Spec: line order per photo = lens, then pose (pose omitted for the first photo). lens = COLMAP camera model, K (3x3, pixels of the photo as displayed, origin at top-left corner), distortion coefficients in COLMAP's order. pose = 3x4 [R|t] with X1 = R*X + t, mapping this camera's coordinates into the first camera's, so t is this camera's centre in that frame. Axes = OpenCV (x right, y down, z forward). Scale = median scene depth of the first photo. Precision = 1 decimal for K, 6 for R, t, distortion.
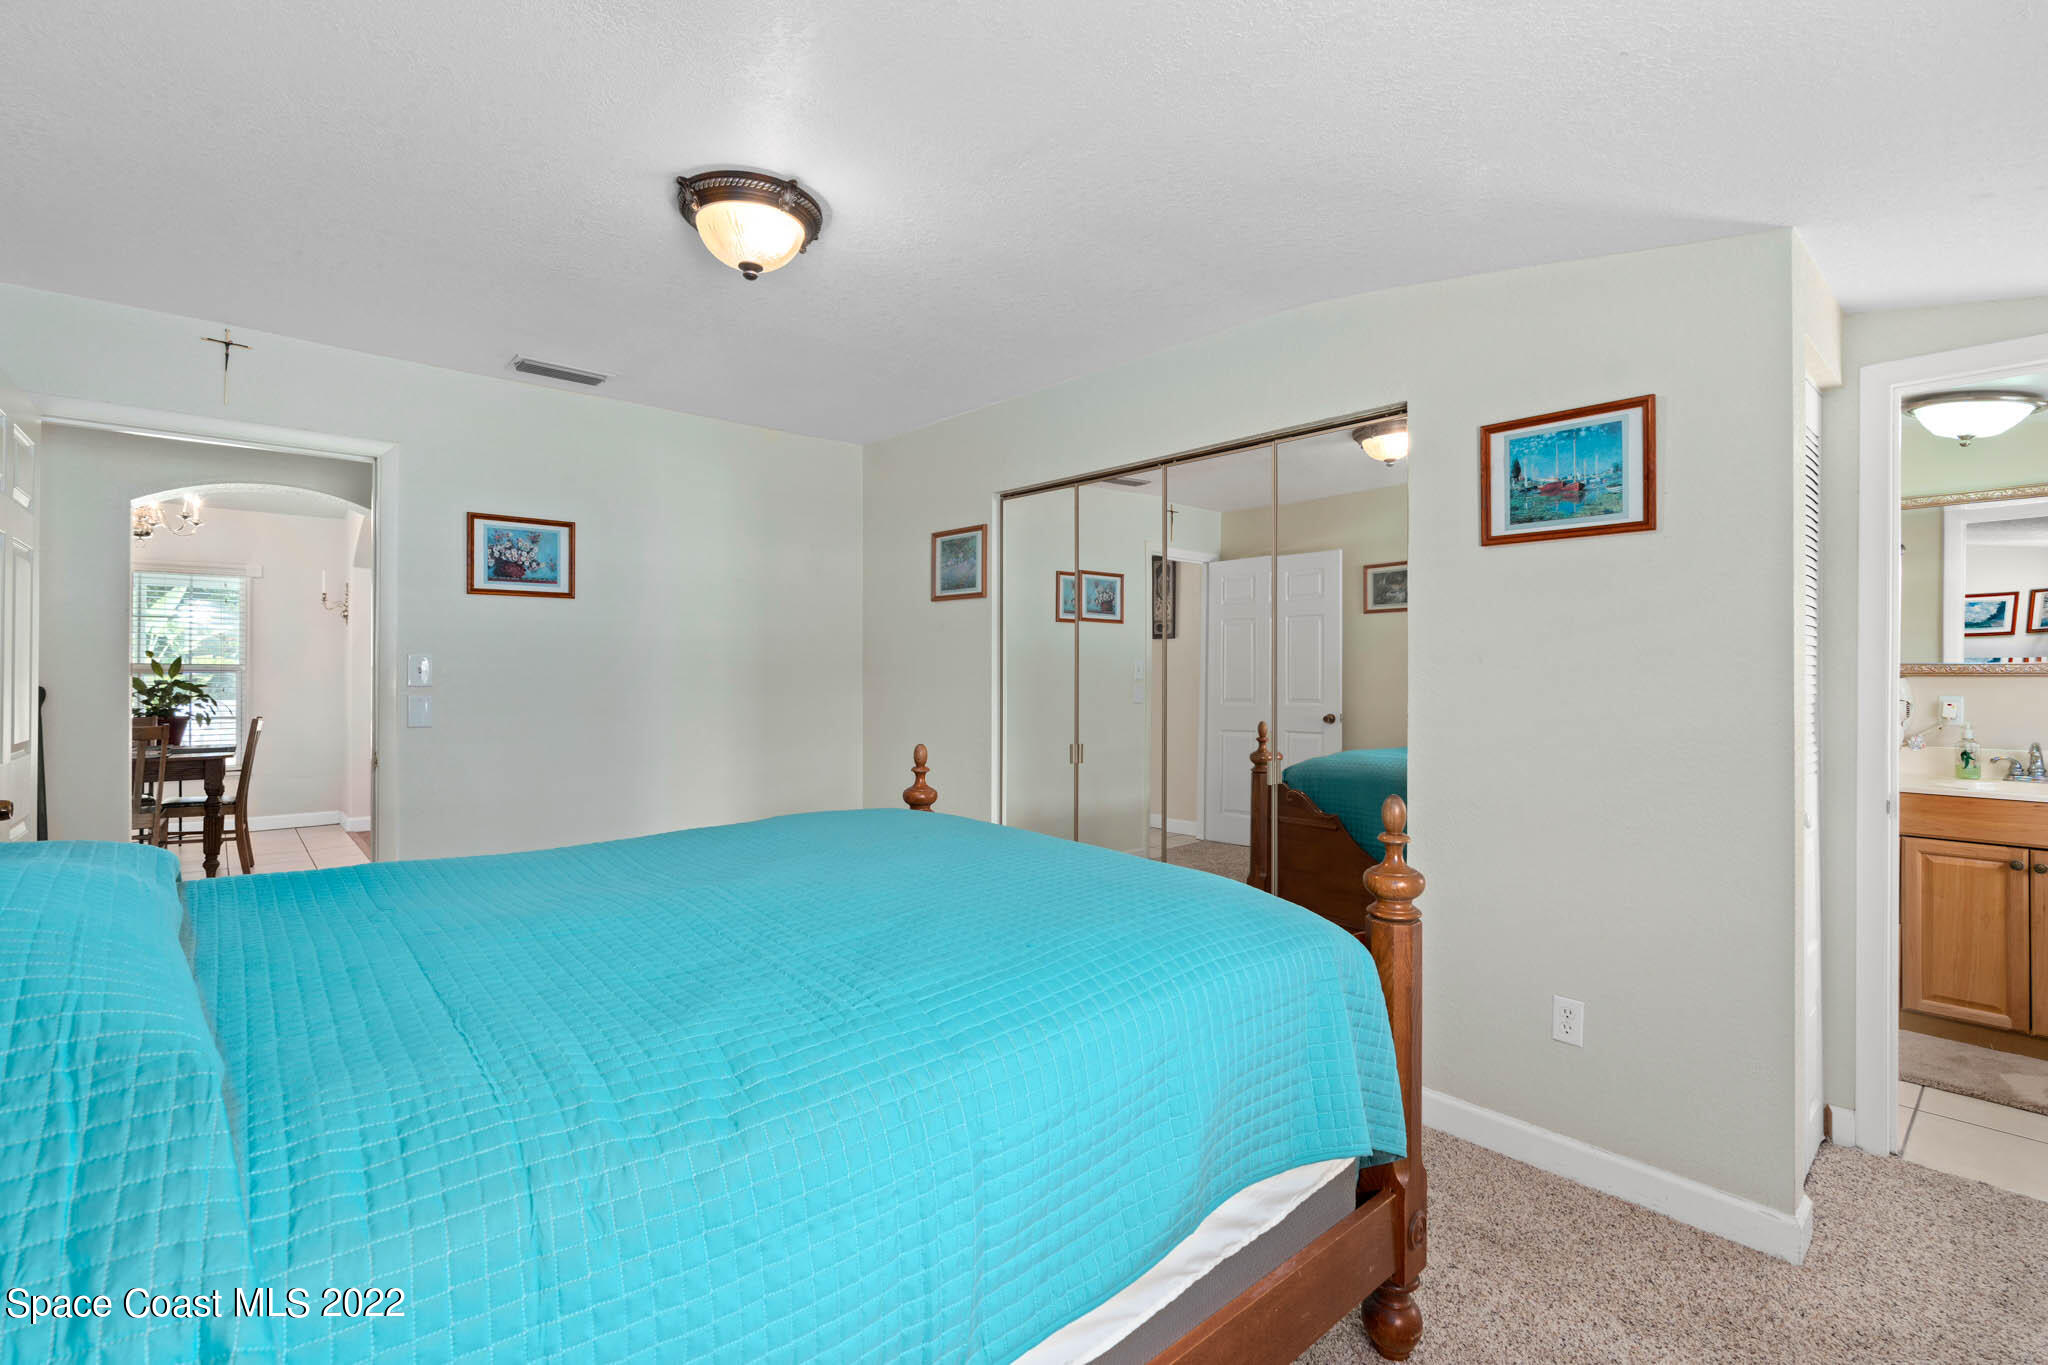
lens RADIAL K [[944.4, 0, 1033.4], [0, 944.4, 688.0], [0, 0, 1]] dist [-0.010100, 0.001147]
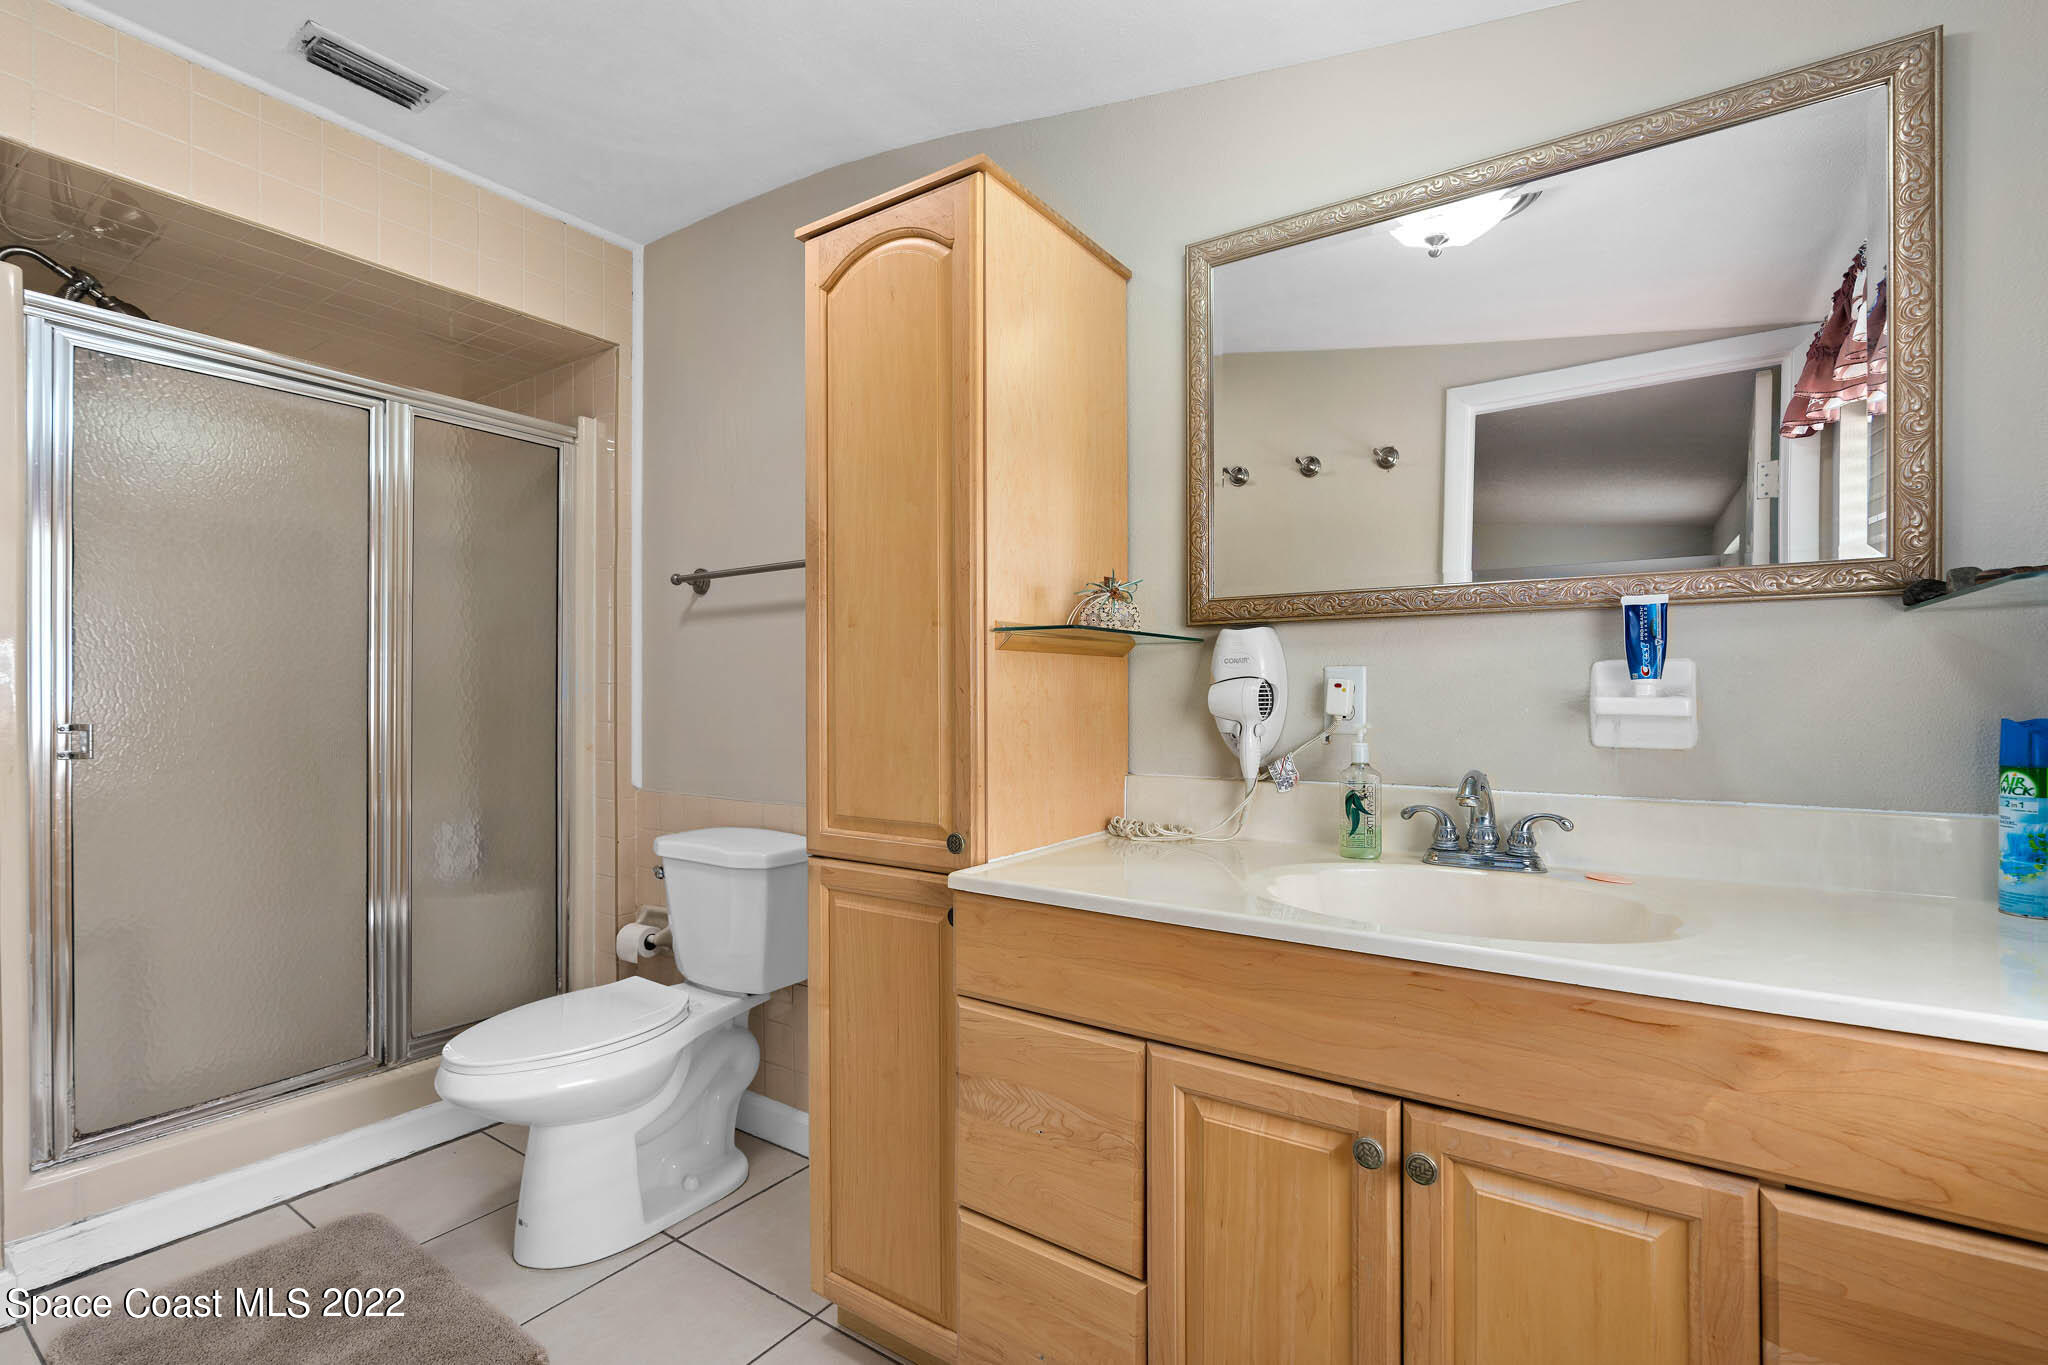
lens RADIAL K [[944.4, 0, 1033.4], [0, 944.4, 688.0], [0, 0, 1]] dist [-0.010100, 0.001147]
pose [[0.967950, -0.003630, 0.251115, 0.602672], [0.007313, 0.999879, -0.013737, 0.018918], [-0.251035, 0.015133, 0.967860, 0.496415]]
